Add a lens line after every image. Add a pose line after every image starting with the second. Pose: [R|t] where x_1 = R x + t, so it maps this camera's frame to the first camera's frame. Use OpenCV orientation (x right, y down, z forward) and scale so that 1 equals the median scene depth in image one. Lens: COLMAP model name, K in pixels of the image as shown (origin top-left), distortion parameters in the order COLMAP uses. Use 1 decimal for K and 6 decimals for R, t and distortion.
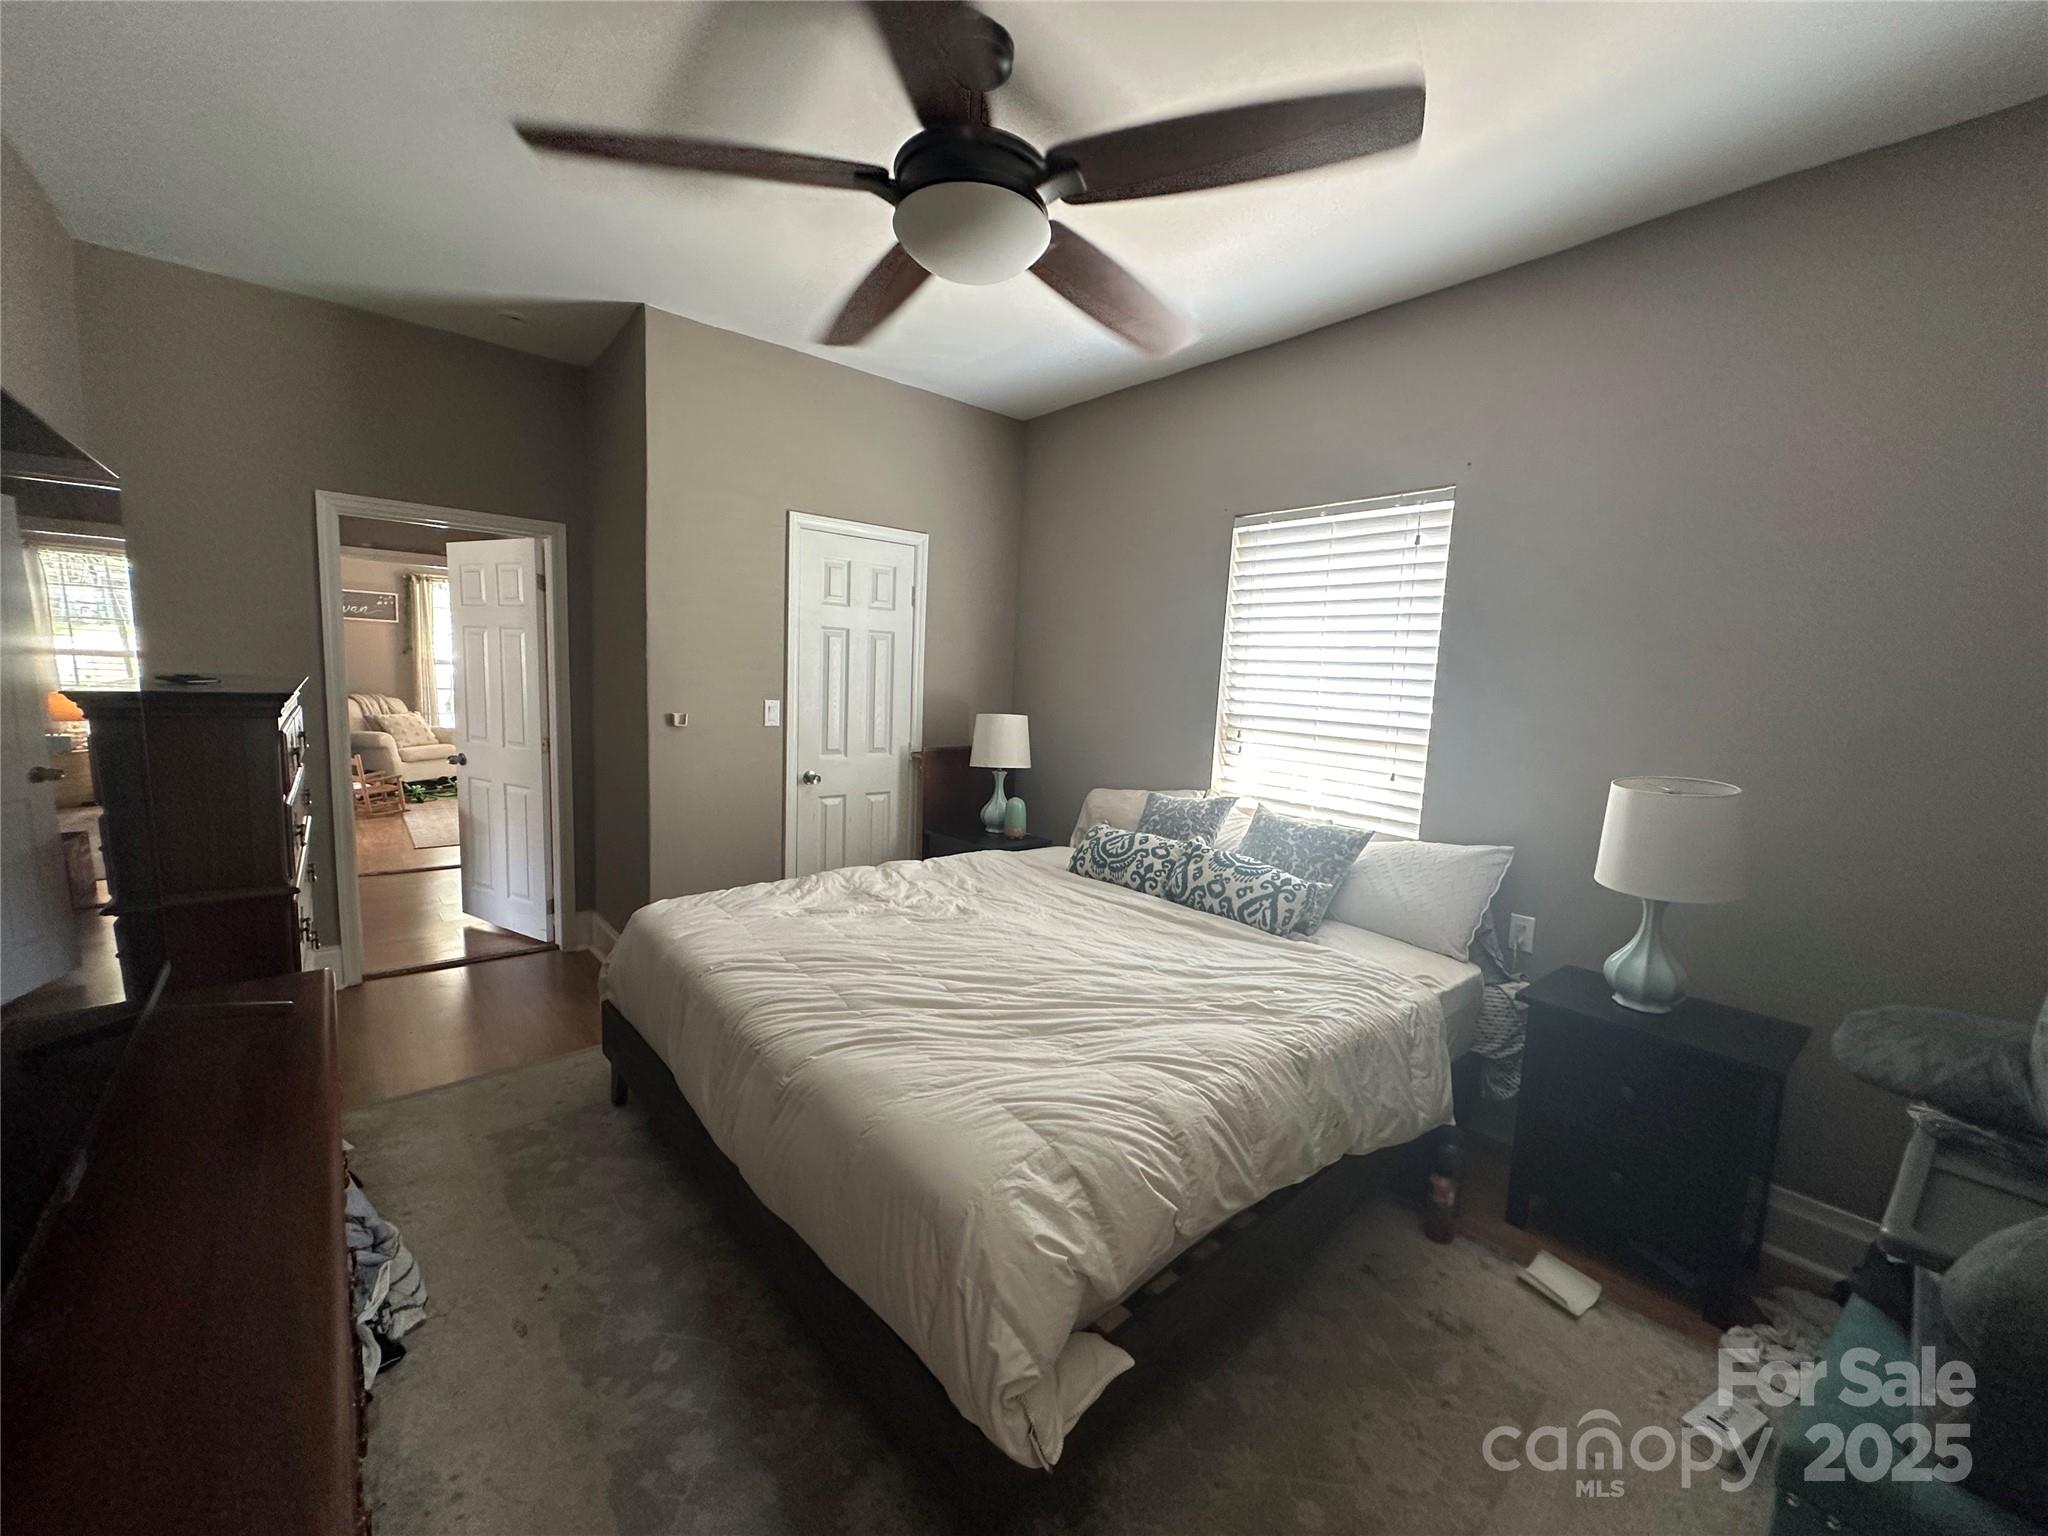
lens RADIAL K [[817.8, 0, 1022.6], [0, 817.8, 766.9], [0, 0, 1]] dist [-0.001392, 0.001045]
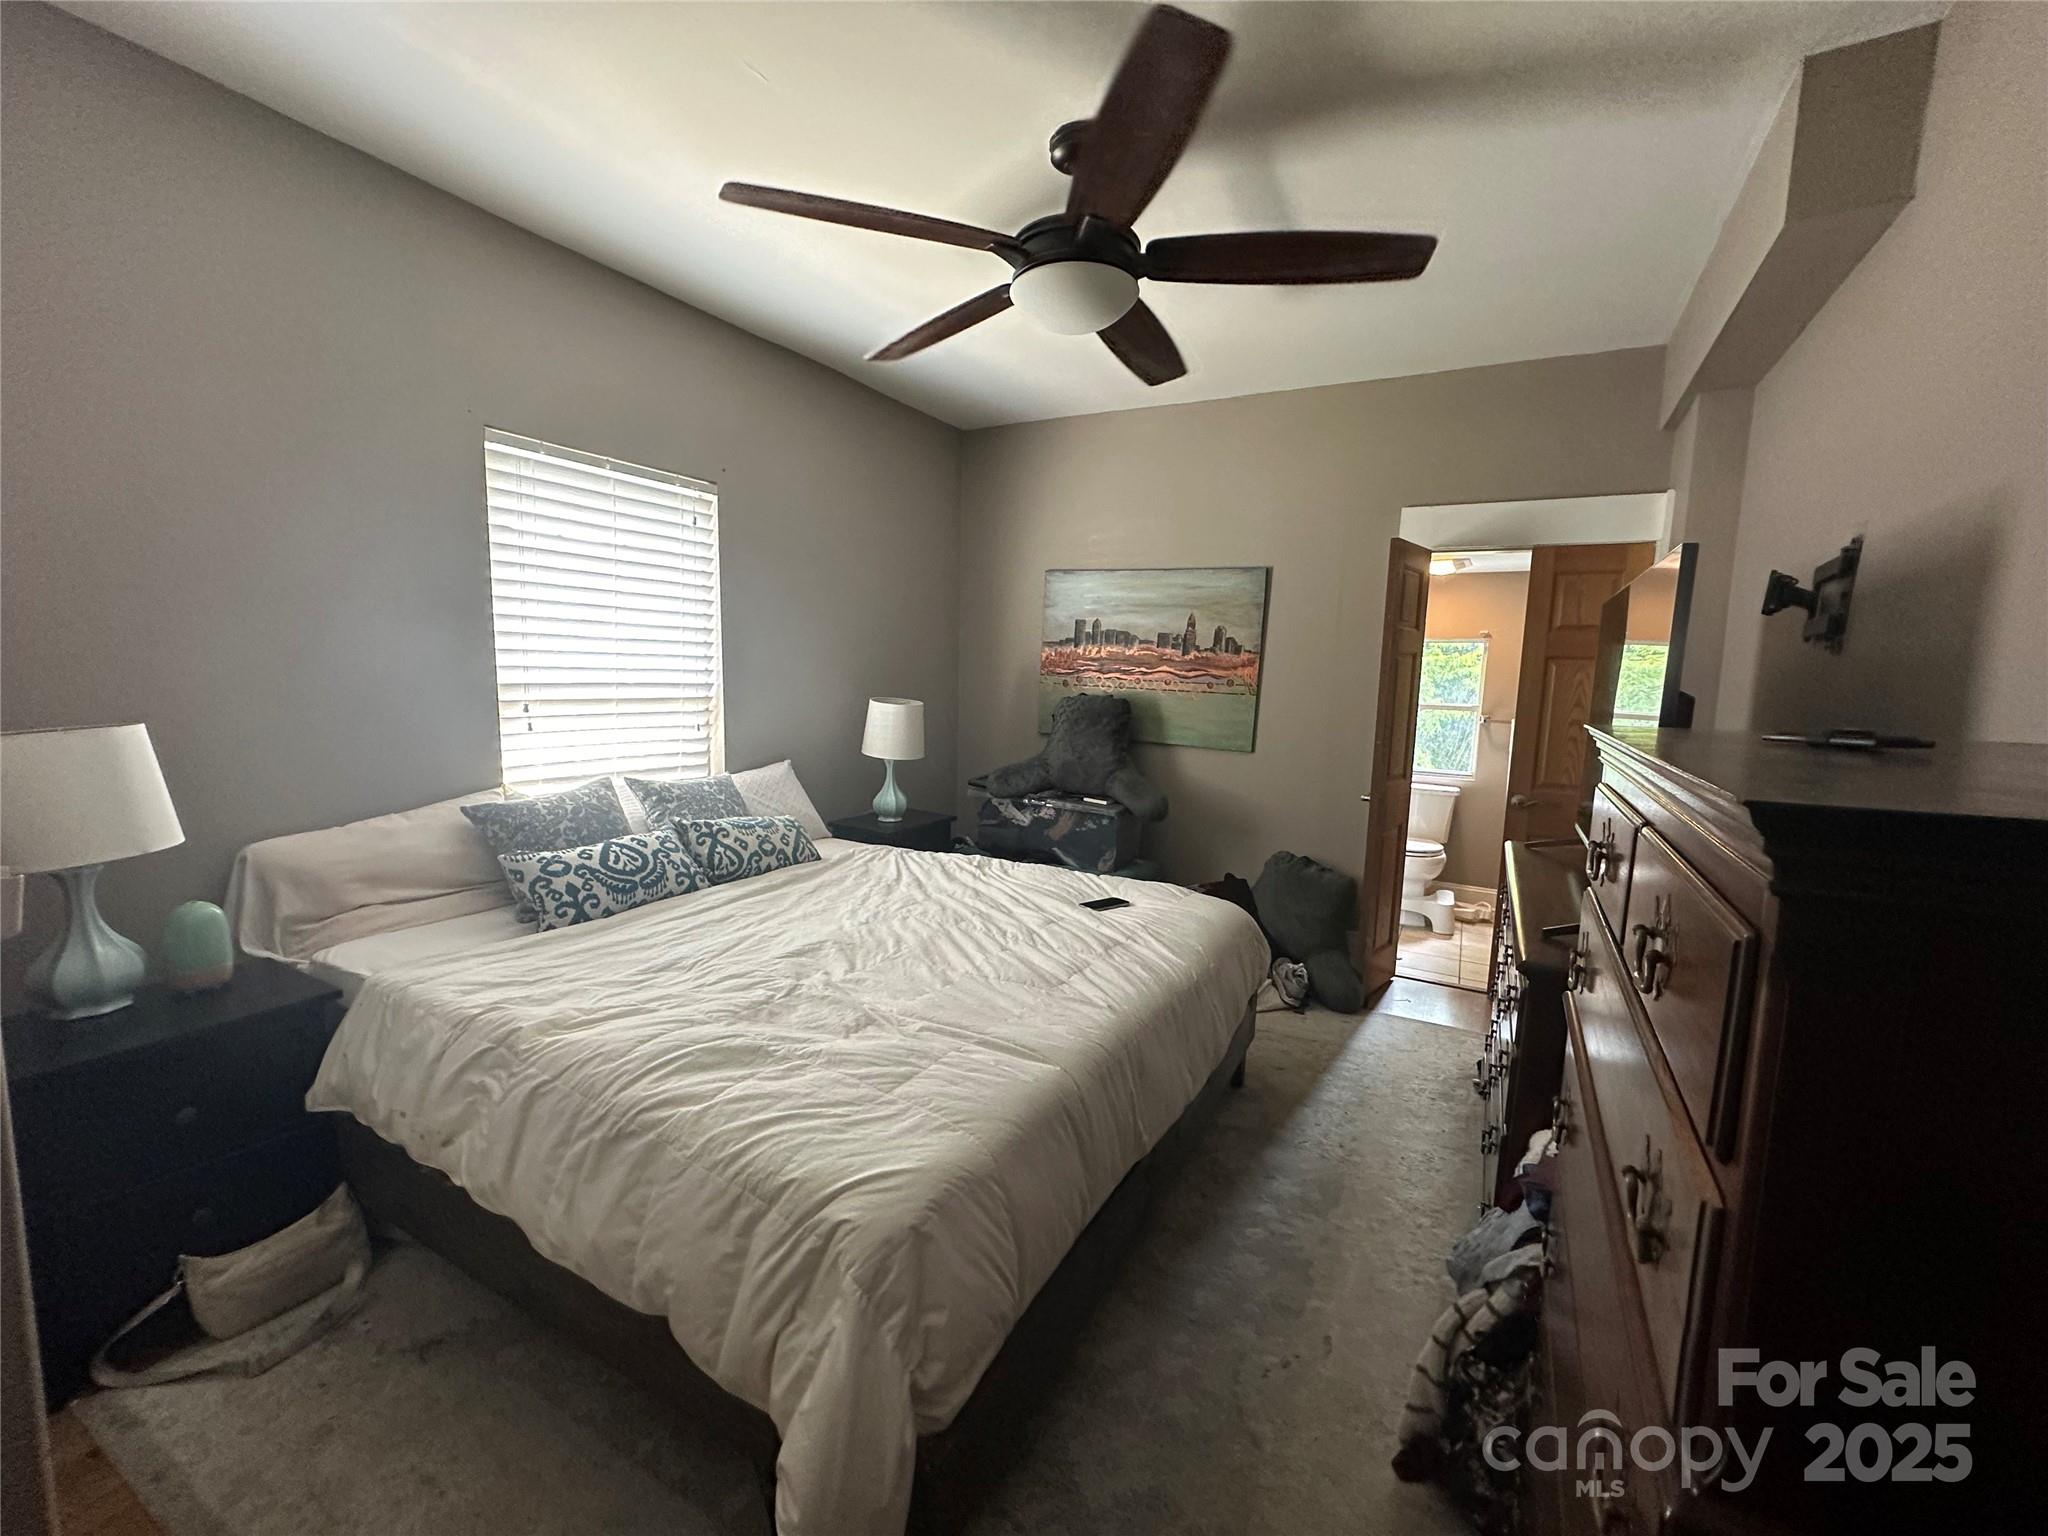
lens RADIAL K [[817.8, 0, 1022.8], [0, 817.8, 769.4], [0, 0, 1]] dist [-0.001392, 0.001045]
pose [[-0.338723, -0.164245, 0.926440, -0.800807], [0.068788, 0.977688, 0.198480, -0.130460], [-0.938368, 0.130958, -0.319868, 0.975370]]
